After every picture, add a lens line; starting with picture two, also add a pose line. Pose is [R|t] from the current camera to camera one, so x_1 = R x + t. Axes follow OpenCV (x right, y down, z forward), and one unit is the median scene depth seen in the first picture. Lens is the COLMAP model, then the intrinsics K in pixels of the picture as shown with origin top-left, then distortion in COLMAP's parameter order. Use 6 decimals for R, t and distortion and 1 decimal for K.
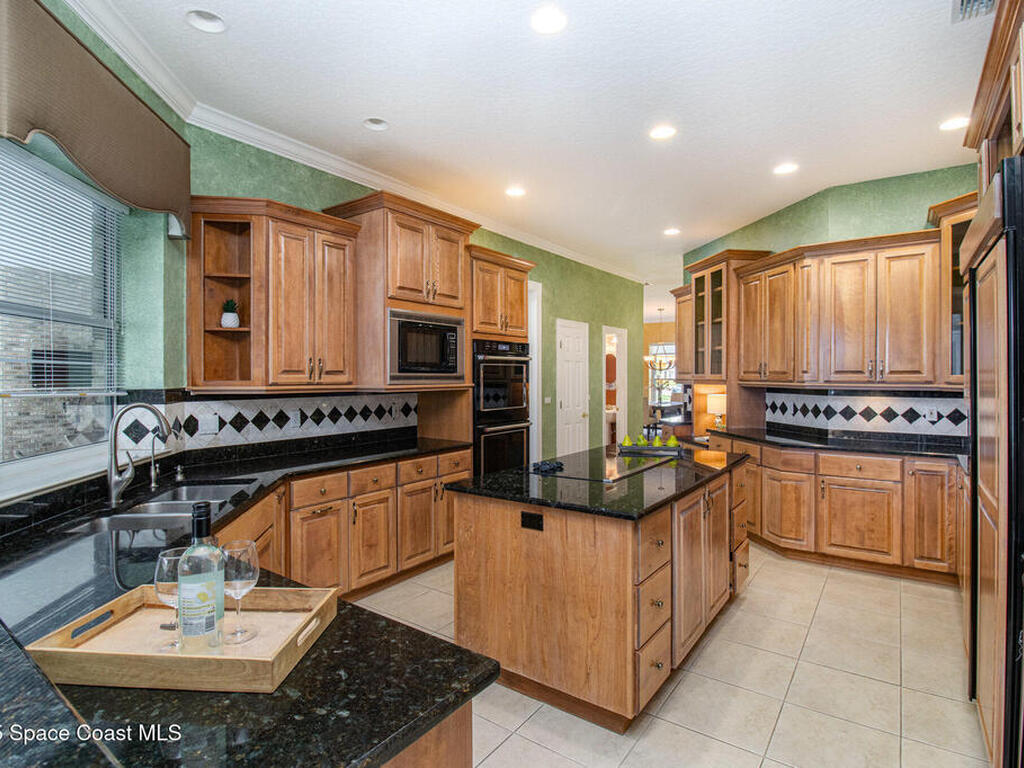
lens RADIAL K [[538.2, 0, 509.1], [0, 538.2, 377.3], [0, 0, 1]] dist [-0.000897, -0.000237]
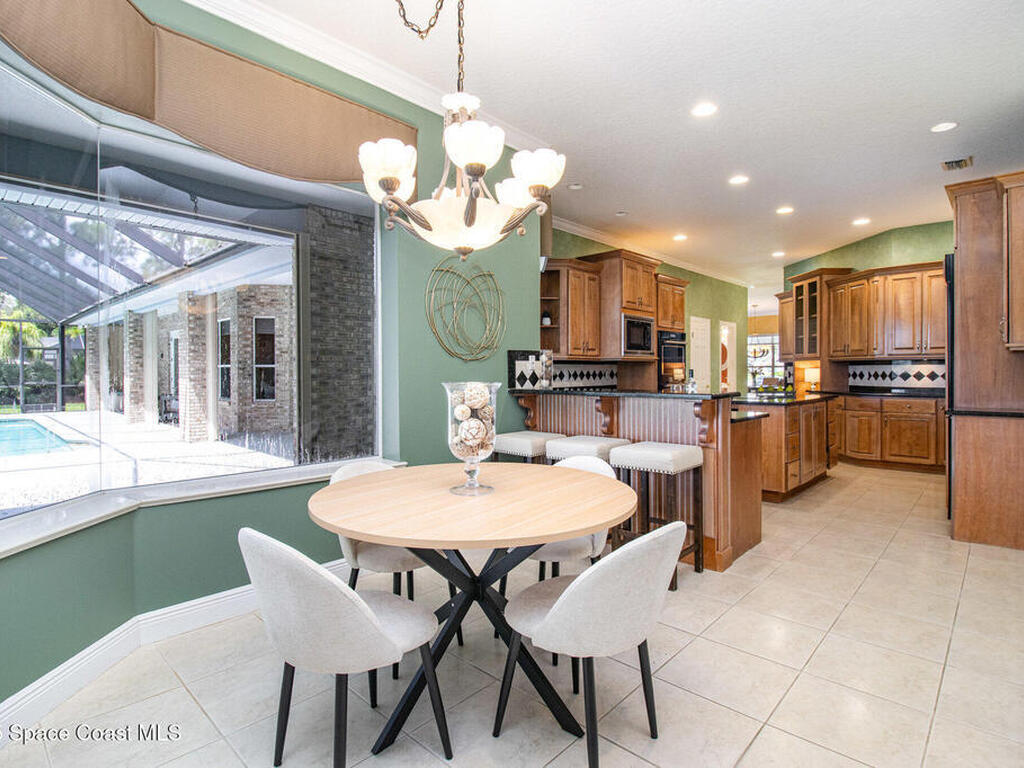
lens RADIAL K [[529.1, 0, 509.4], [0, 529.1, 375.1], [0, 0, 1]] dist [-0.013600, -0.000506]
pose [[0.991286, -0.002416, -0.131701, -0.305230], [0.003041, 0.999985, 0.004539, 0.056220], [0.131688, -0.004900, 0.991279, -0.660866]]
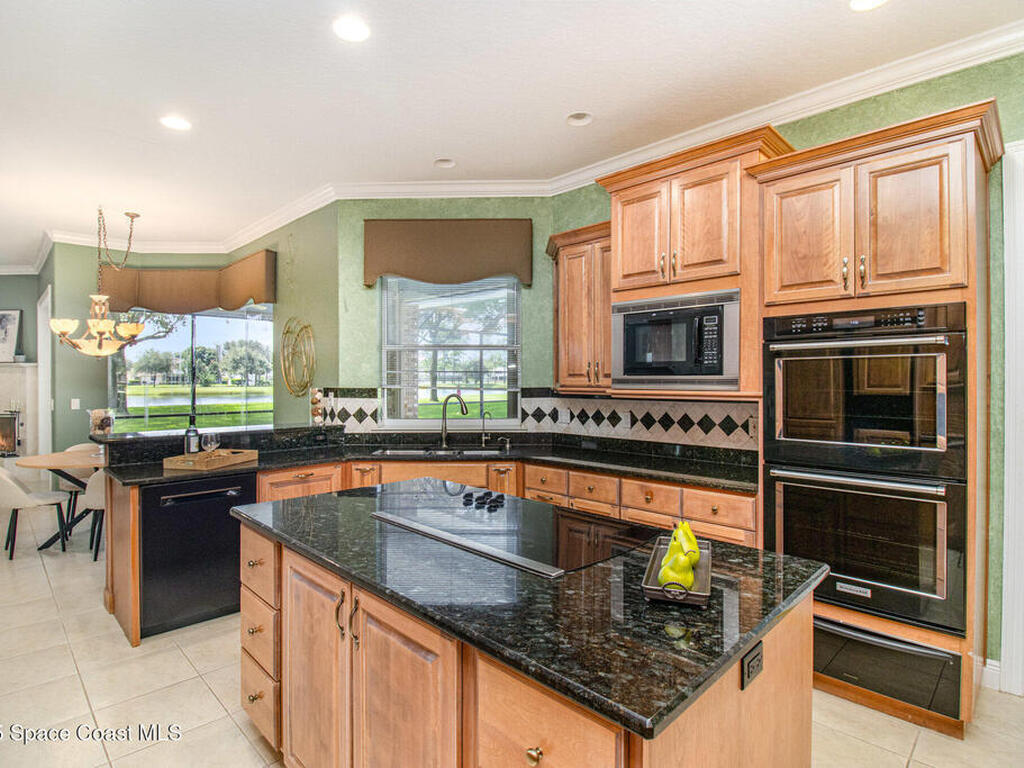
lens RADIAL K [[538.2, 0, 509.1], [0, 538.2, 377.3], [0, 0, 1]] dist [-0.000897, -0.000237]
pose [[-0.163441, -0.002055, -0.986551, 0.575466], [-0.003740, 0.999992, -0.001464, -0.002789], [0.986546, 0.003450, -0.163447, 0.815512]]
